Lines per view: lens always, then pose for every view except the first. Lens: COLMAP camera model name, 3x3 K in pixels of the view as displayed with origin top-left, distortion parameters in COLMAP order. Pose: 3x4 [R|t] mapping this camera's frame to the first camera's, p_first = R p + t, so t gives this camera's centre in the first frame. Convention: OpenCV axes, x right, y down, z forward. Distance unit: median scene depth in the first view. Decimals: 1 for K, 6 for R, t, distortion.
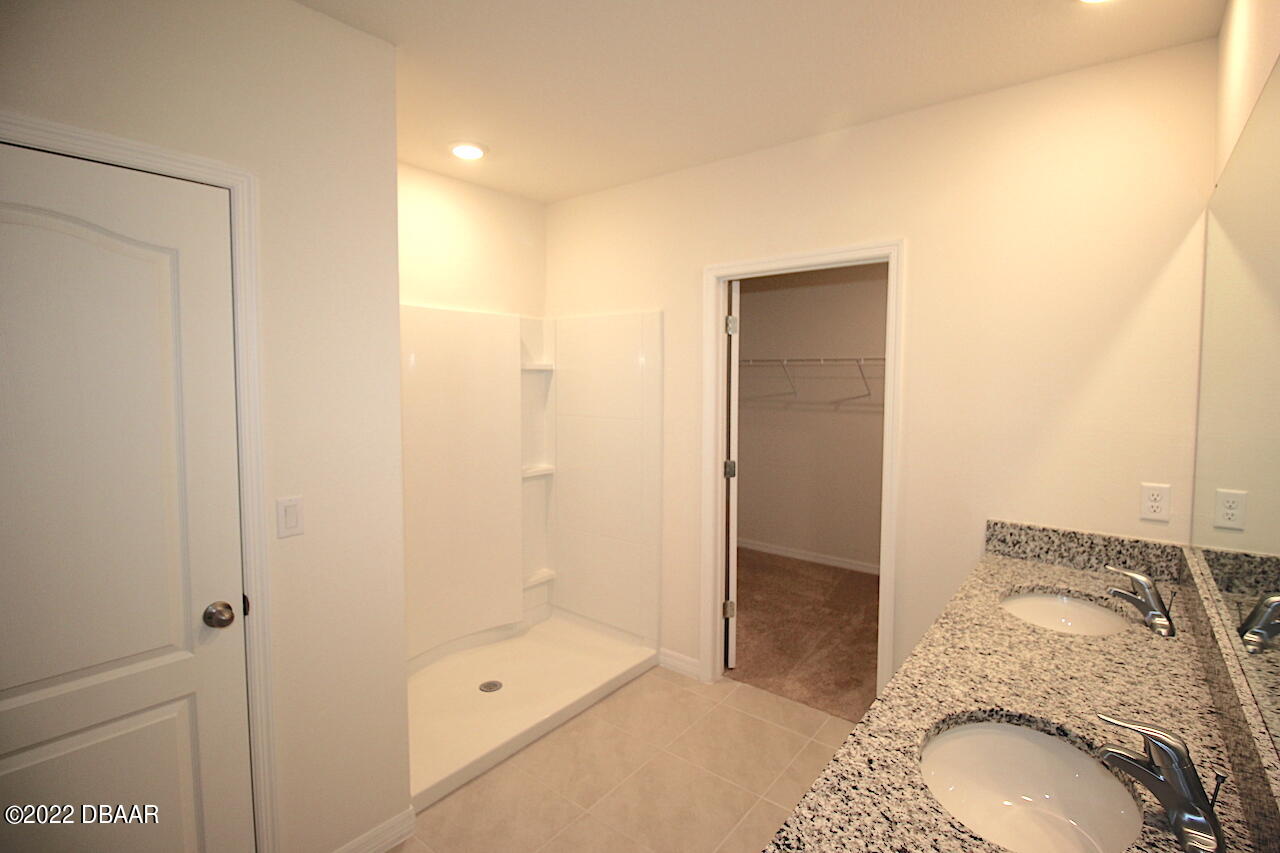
lens RADIAL K [[591.0, 0, 637.3], [0, 591.0, 410.8], [0, 0, 1]] dist [-0.000321, -0.011274]
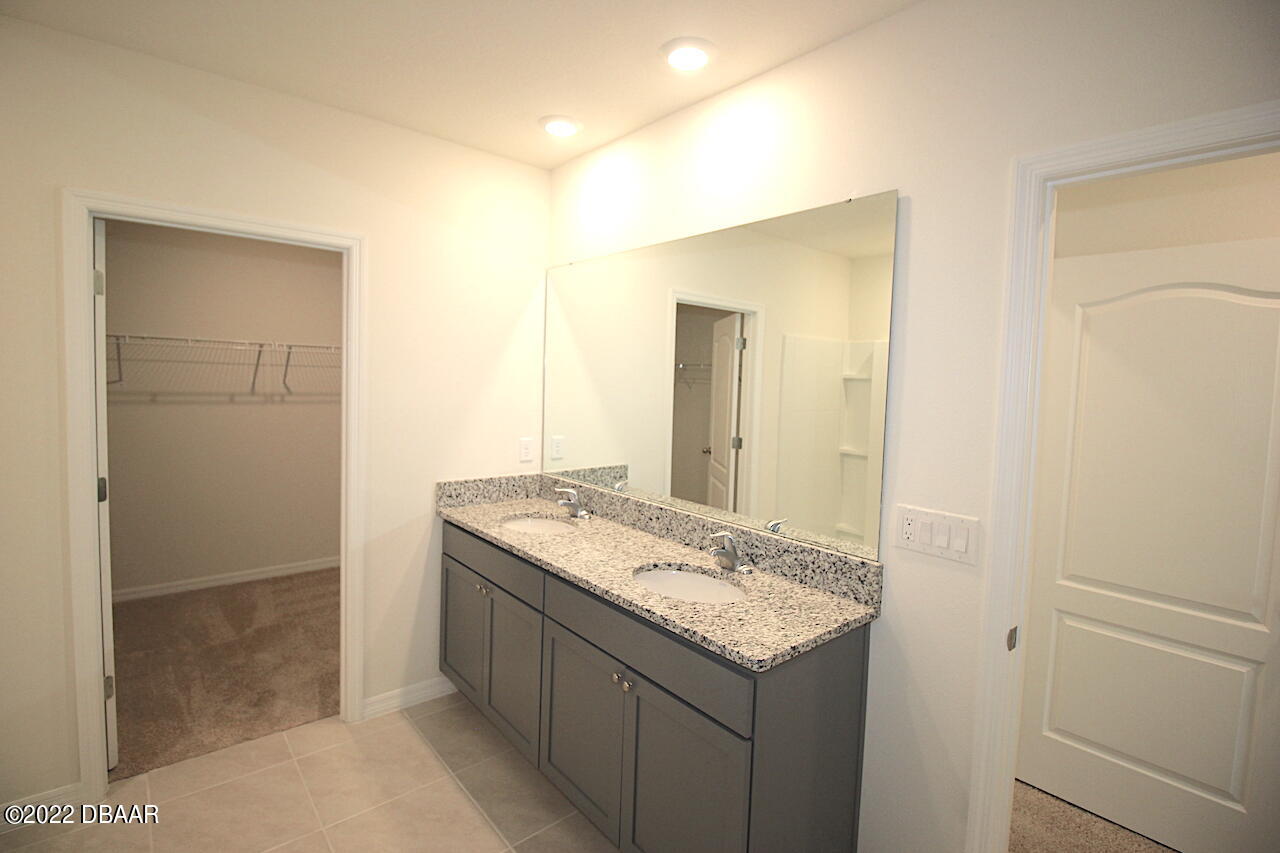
lens RADIAL K [[591.0, 0, 637.3], [0, 591.0, 410.8], [0, 0, 1]] dist [-0.000321, -0.011274]
pose [[0.190254, -0.052472, 0.980332, -0.579288], [0.023968, 0.998521, 0.048794, -0.019147], [-0.981442, 0.014214, 0.191230, 0.364364]]
